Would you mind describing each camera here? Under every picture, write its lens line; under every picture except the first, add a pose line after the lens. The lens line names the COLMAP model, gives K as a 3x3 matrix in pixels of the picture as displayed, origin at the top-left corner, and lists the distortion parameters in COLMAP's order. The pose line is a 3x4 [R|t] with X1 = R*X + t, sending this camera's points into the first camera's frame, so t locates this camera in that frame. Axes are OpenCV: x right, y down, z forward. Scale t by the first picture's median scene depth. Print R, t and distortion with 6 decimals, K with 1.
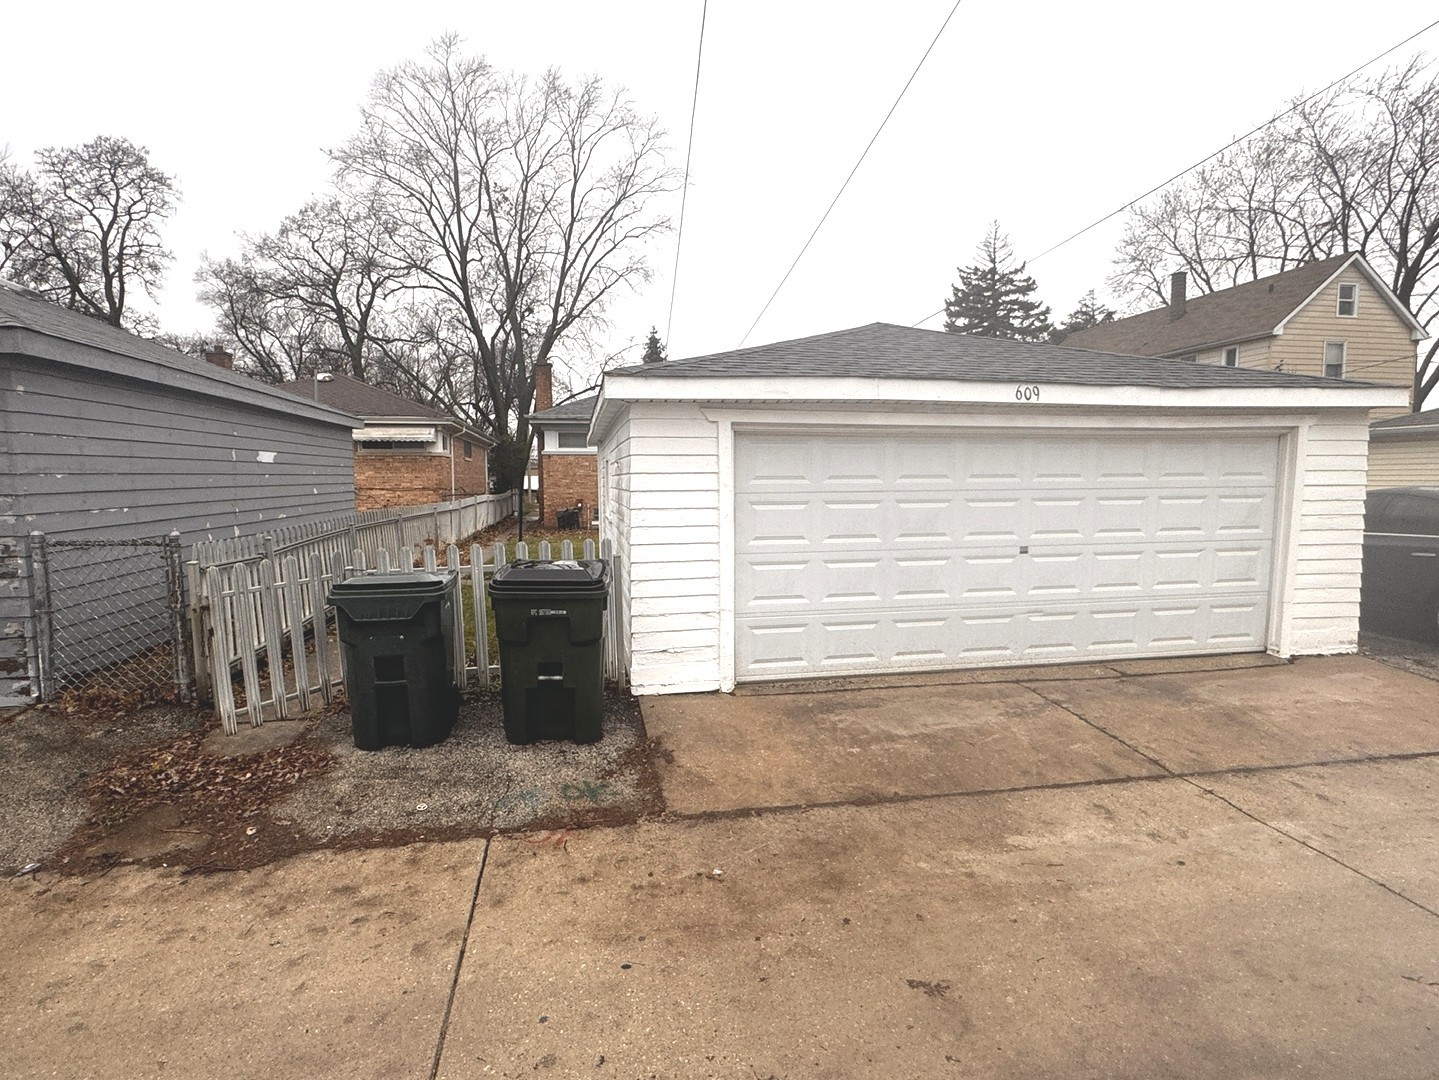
lens RADIAL K [[575.9, 0, 717.5], [0, 575.9, 537.5], [0, 0, 1]] dist [-0.000178, 0.000136]
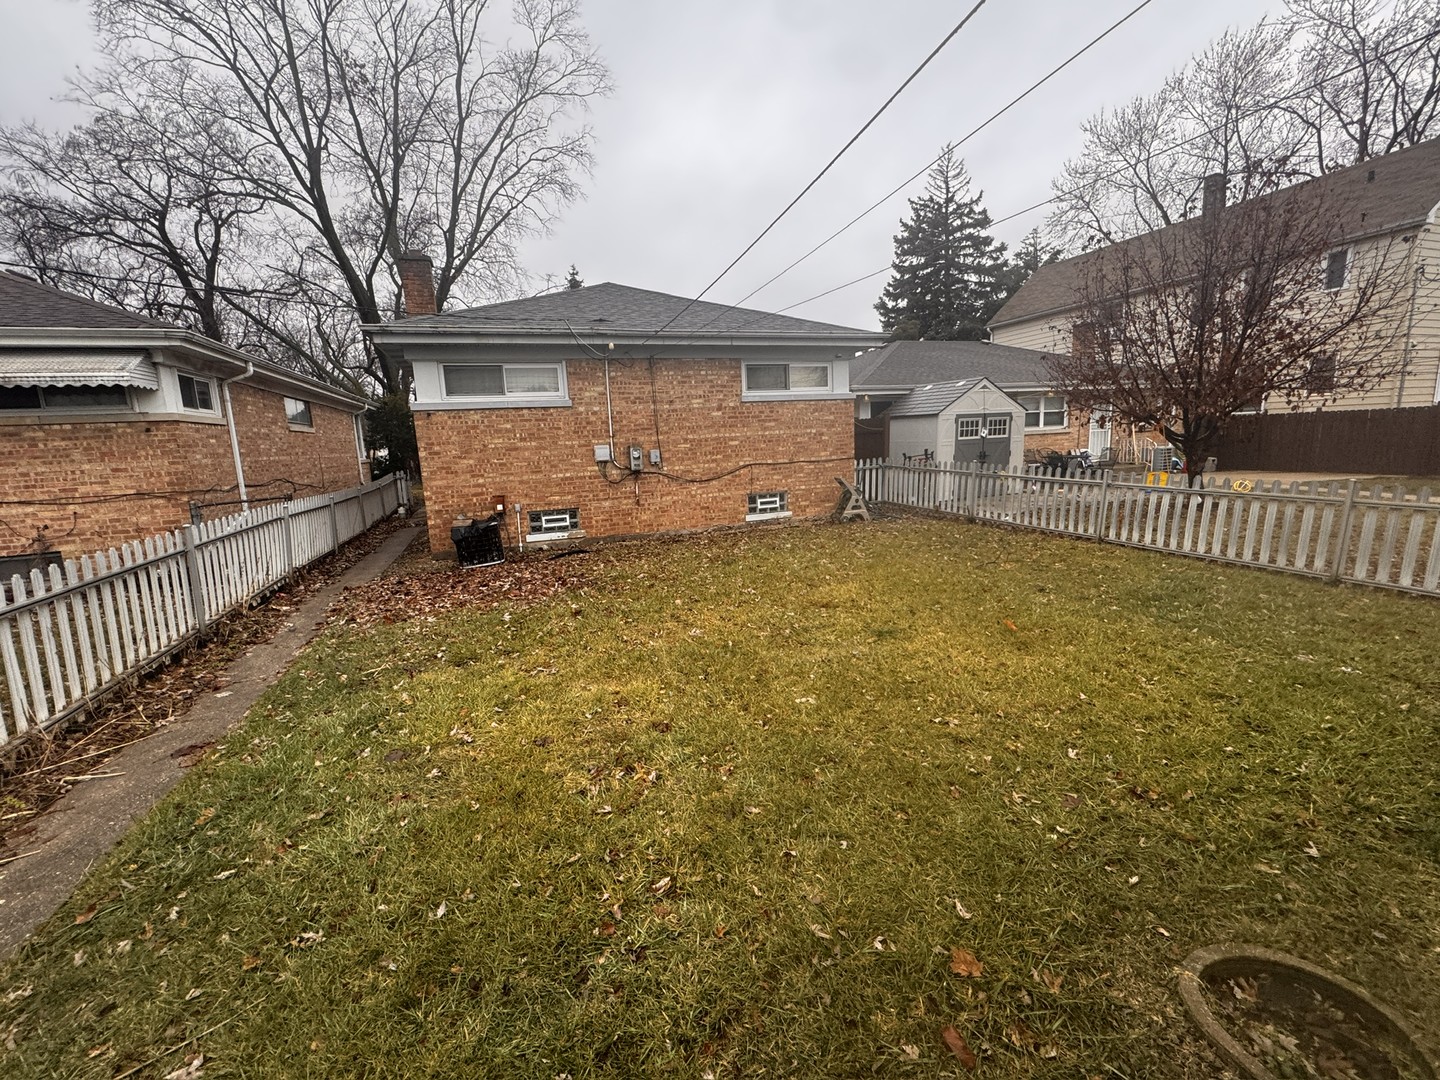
lens RADIAL K [[569.6, 0, 720.0], [0, 569.6, 540.0], [0, 0, 1]] dist [-0.001148, -0.000048]
pose [[0.990240, -0.064001, 0.123809, -0.026571], [0.055236, 0.995803, 0.072978, -0.013172], [-0.127960, -0.065427, 0.989619, 0.114335]]
